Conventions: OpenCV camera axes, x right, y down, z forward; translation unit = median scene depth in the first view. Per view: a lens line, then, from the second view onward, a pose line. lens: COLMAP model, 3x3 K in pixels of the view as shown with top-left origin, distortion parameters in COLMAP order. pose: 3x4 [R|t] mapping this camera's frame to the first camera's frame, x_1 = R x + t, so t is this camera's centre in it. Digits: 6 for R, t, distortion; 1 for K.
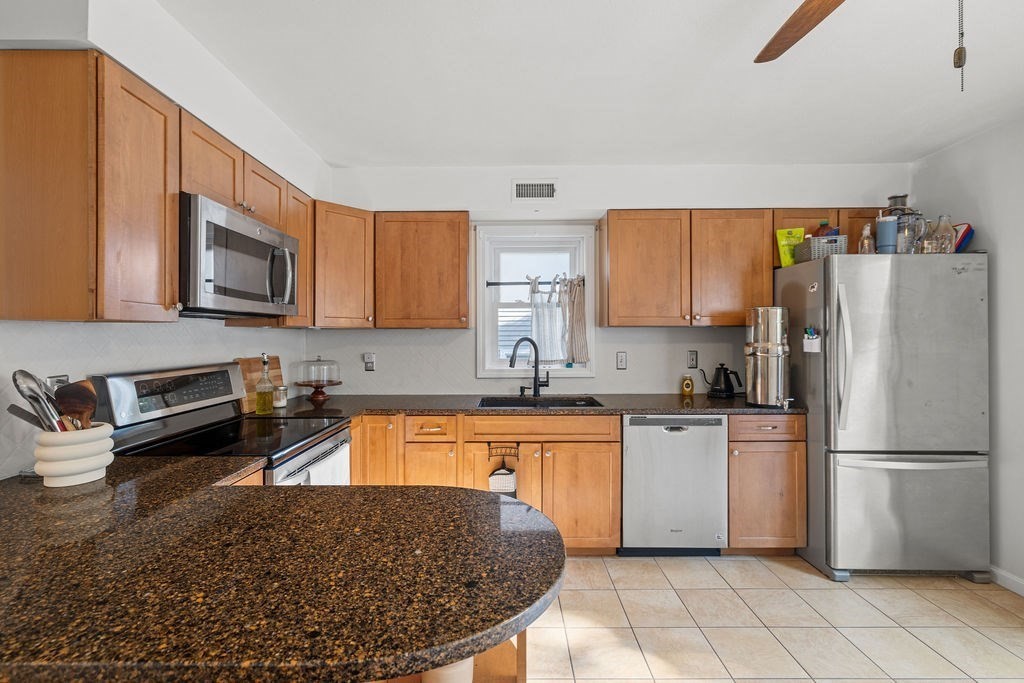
lens RADIAL K [[448.2, 0, 507.6], [0, 448.2, 334.3], [0, 0, 1]] dist [0.000853, 0.000230]
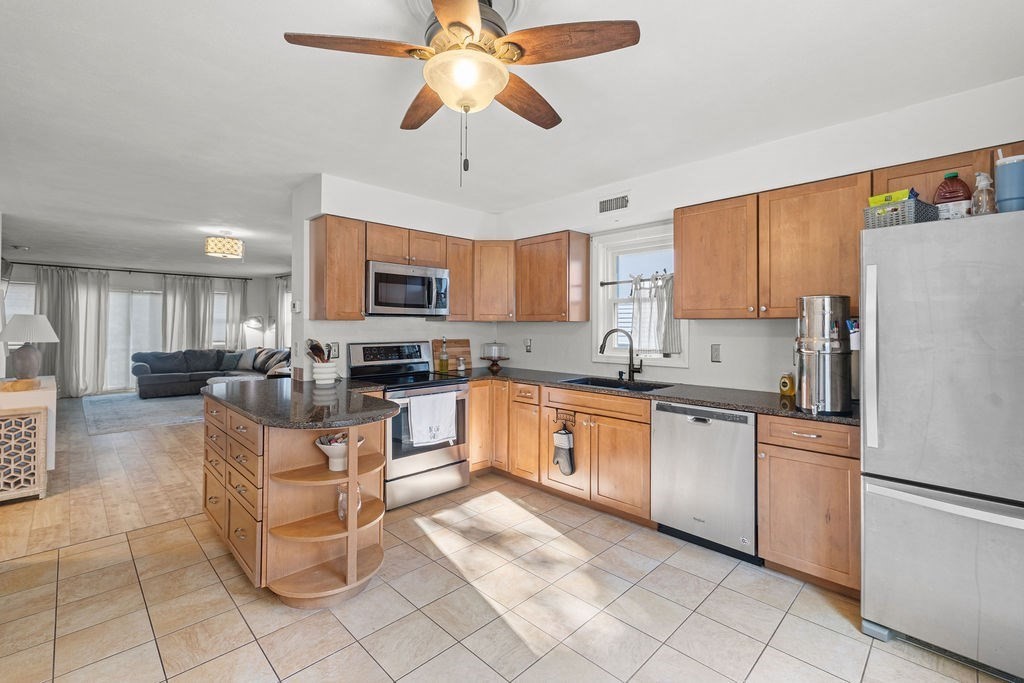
lens RADIAL K [[445.4, 0, 508.0], [0, 445.4, 321.4], [0, 0, 1]] dist [0.001314, 0.000352]
pose [[0.703408, -0.003821, -0.710776, 0.739000], [-0.001161, 0.999978, -0.006525, -0.005344], [0.710785, 0.005415, 0.703388, -0.020629]]
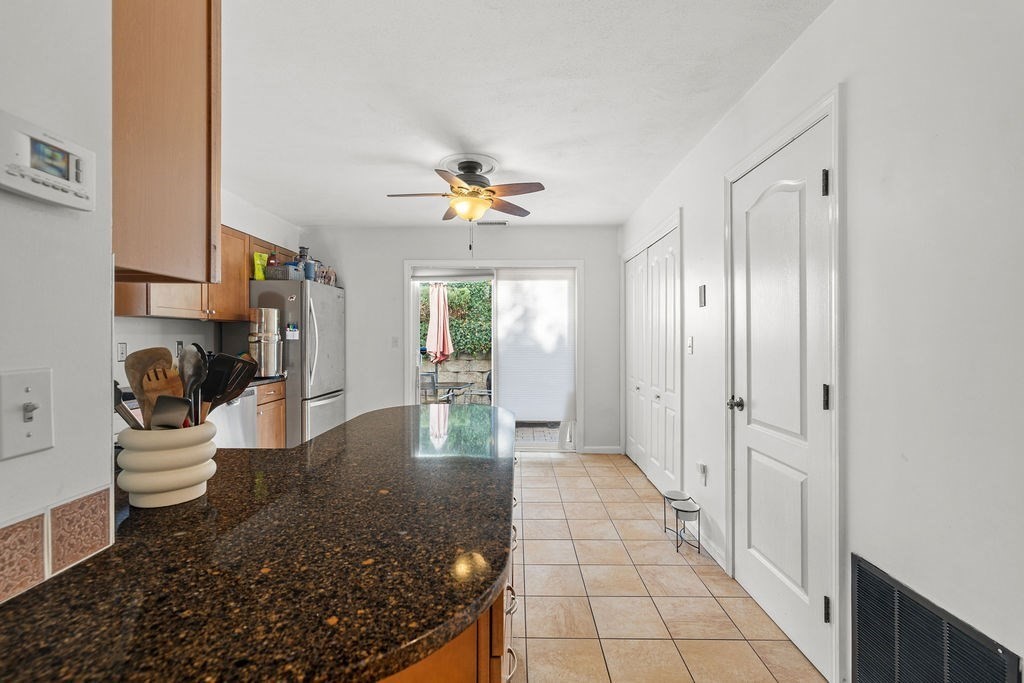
lens RADIAL K [[446.3, 0, 509.2], [0, 446.3, 343.7], [0, 0, 1]] dist [0.000196, 0.000263]
pose [[0.011515, -0.010778, 0.999876, -0.792143], [-0.006836, 0.999918, 0.010857, 0.029823], [-0.999910, -0.006960, 0.011441, 0.207956]]
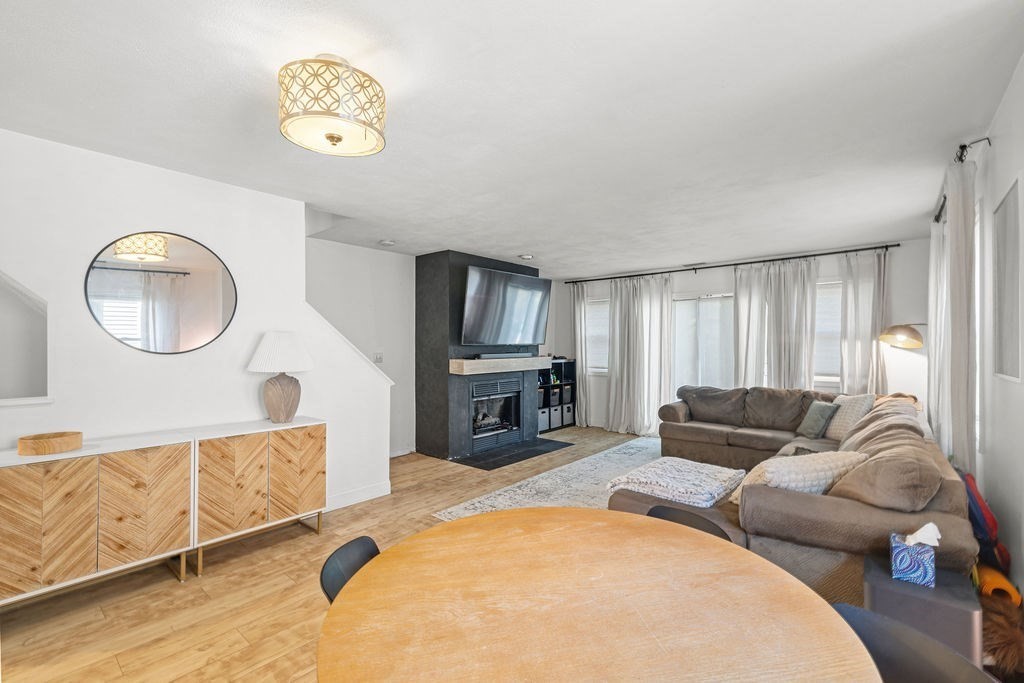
lens RADIAL K [[446.3, 0, 509.2], [0, 446.3, 343.7], [0, 0, 1]] dist [0.000196, 0.000263]
pose [[-0.646630, -0.001855, -0.762801, -1.062922], [0.008776, 0.999913, -0.009871, 0.008285], [0.762753, -0.013077, -0.646558, 1.012371]]
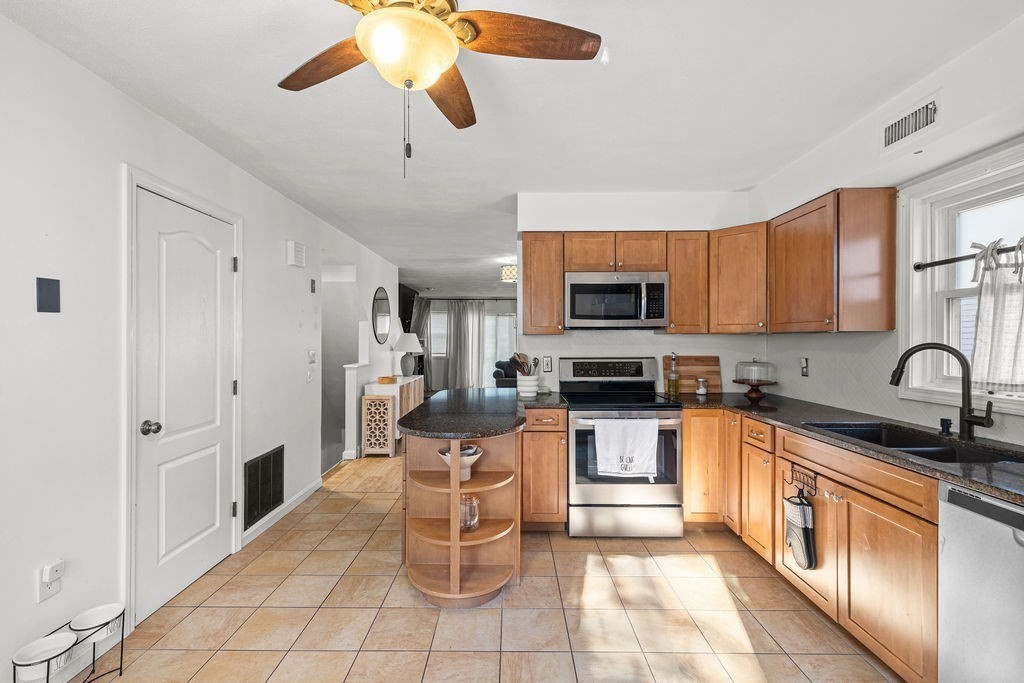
lens RADIAL K [[445.2, 0, 509.2], [0, 445.2, 341.5], [0, 0, 1]] dist [0.001757, 0.000556]
pose [[-0.004431, 0.005051, -0.999977, 0.778409], [0.006459, 0.999967, 0.005022, -0.003466], [0.999969, -0.006437, -0.004464, 0.424098]]
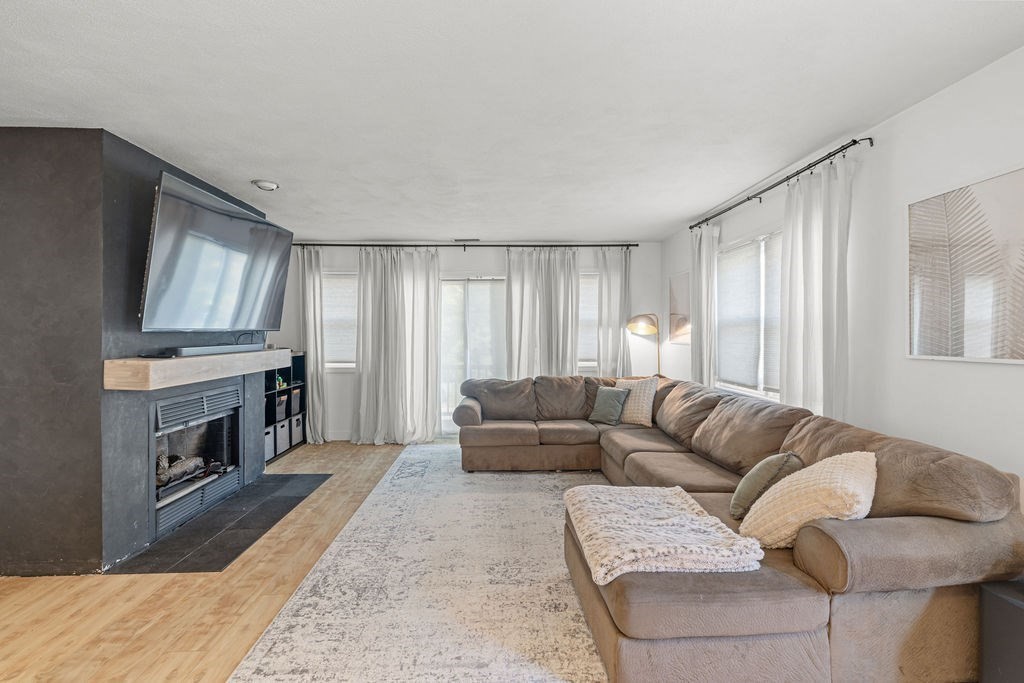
lens RADIAL K [[442.4, 0, 508.5], [0, 442.4, 334.9], [0, 0, 1]] dist [0.002989, 0.000643]
pose [[0.037035, 0.002513, -0.999311, -1.401498], [0.011588, 0.999929, 0.002944, 0.009714], [0.999247, -0.011689, 0.037004, 0.407078]]
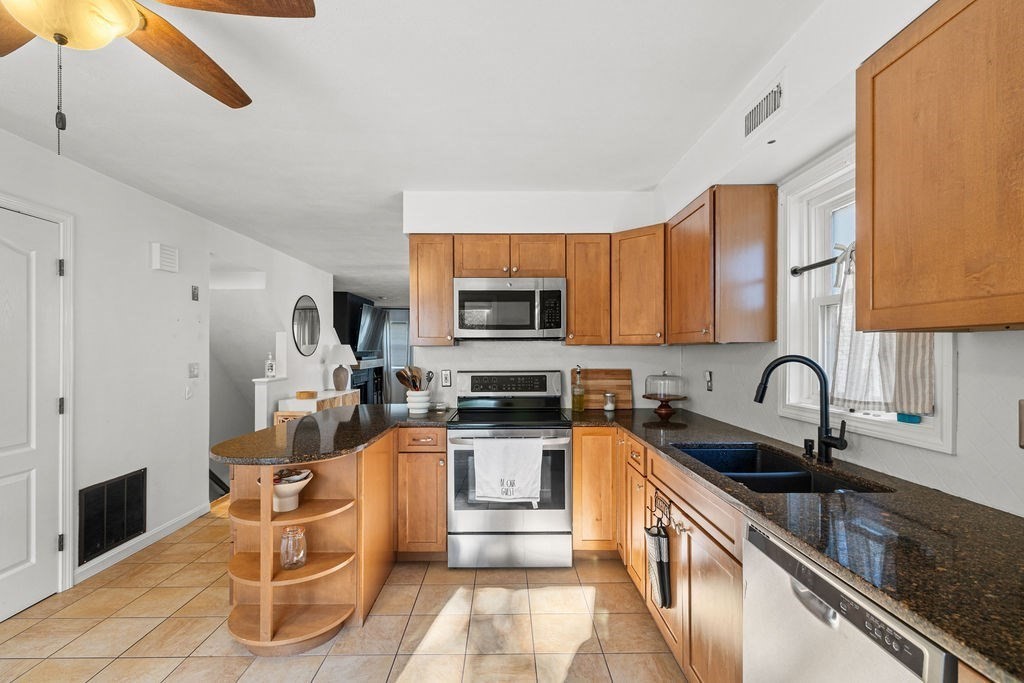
lens RADIAL K [[457.4, 0, 511.8], [0, 457.4, 352.0], [0, 0, 1]] dist [0.002937, 0.000333]
pose [[0.014462, 0.002982, -0.999891, 0.712488], [0.007371, 0.999968, 0.003089, -0.002563], [0.999868, -0.007415, 0.014440, 0.690148]]
